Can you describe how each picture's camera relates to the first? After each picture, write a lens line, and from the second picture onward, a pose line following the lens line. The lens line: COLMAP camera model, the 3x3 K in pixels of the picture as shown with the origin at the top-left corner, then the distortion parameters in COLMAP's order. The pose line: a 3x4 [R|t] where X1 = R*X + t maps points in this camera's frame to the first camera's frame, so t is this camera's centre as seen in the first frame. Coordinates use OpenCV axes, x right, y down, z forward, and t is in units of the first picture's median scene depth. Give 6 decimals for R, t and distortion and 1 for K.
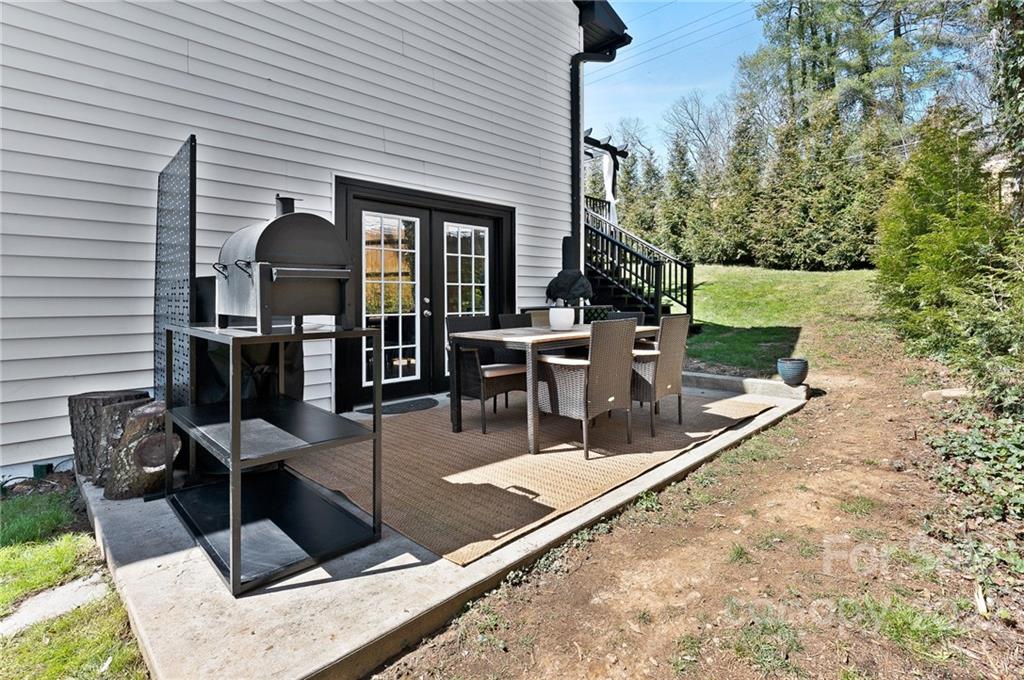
lens RADIAL K [[499.3, 0, 571.0], [0, 499.3, 298.3], [0, 0, 1]] dist [0.001604, -0.000327]
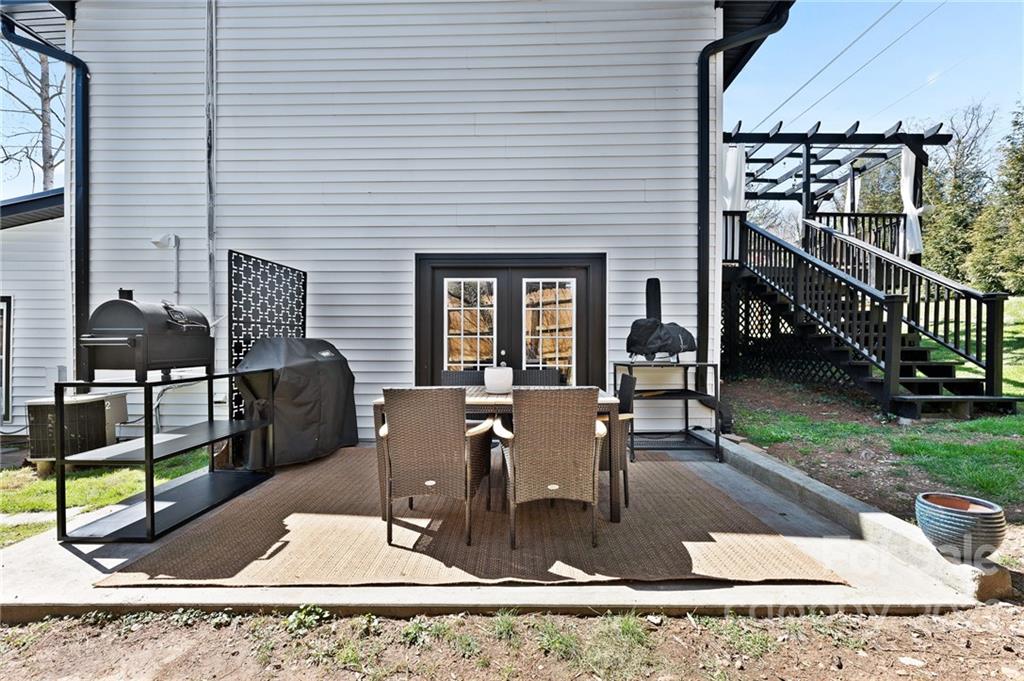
lens RADIAL K [[435.5, 0, 509.6], [0, 435.5, 346.2], [0, 0, 1]] dist [-0.001041, 0.000386]
pose [[0.646631, 0.006760, -0.762773, 0.183296], [-0.003199, 0.999976, 0.006151, -0.006742], [0.762797, -0.001537, 0.646637, 0.164940]]
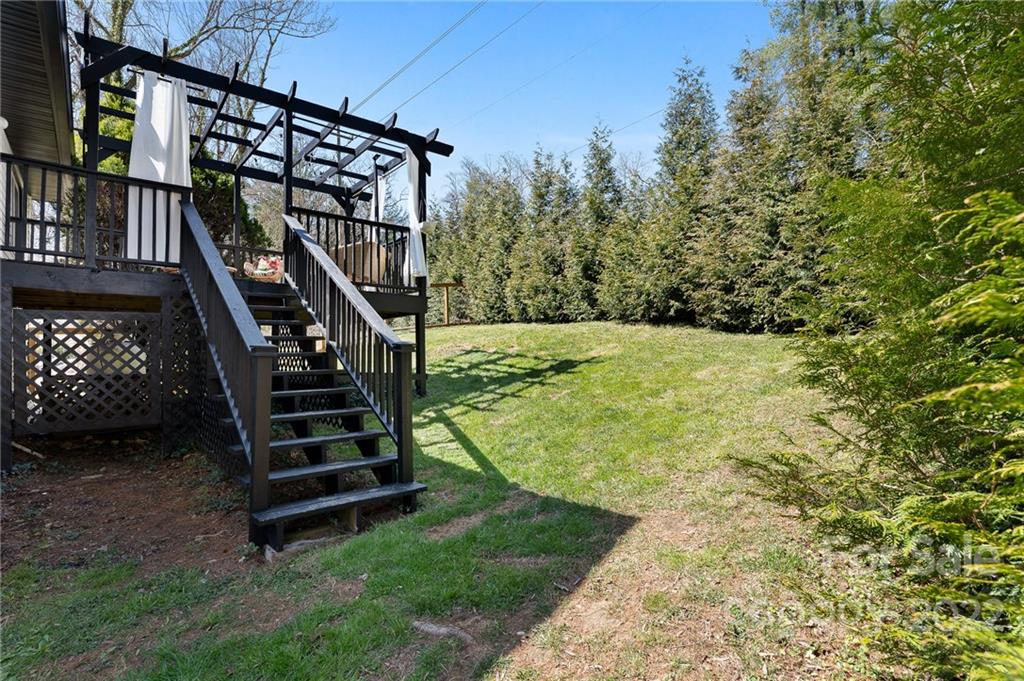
lens RADIAL K [[519.8, 0, 512.0], [0, 519.8, 347.2], [0, 0, 1]] dist [0.003603, -0.001000]
pose [[0.989142, -0.015503, -0.146146, 0.280224], [0.014372, 0.999858, -0.008789, -0.043850], [0.146261, 0.006593, 0.989224, 0.400504]]
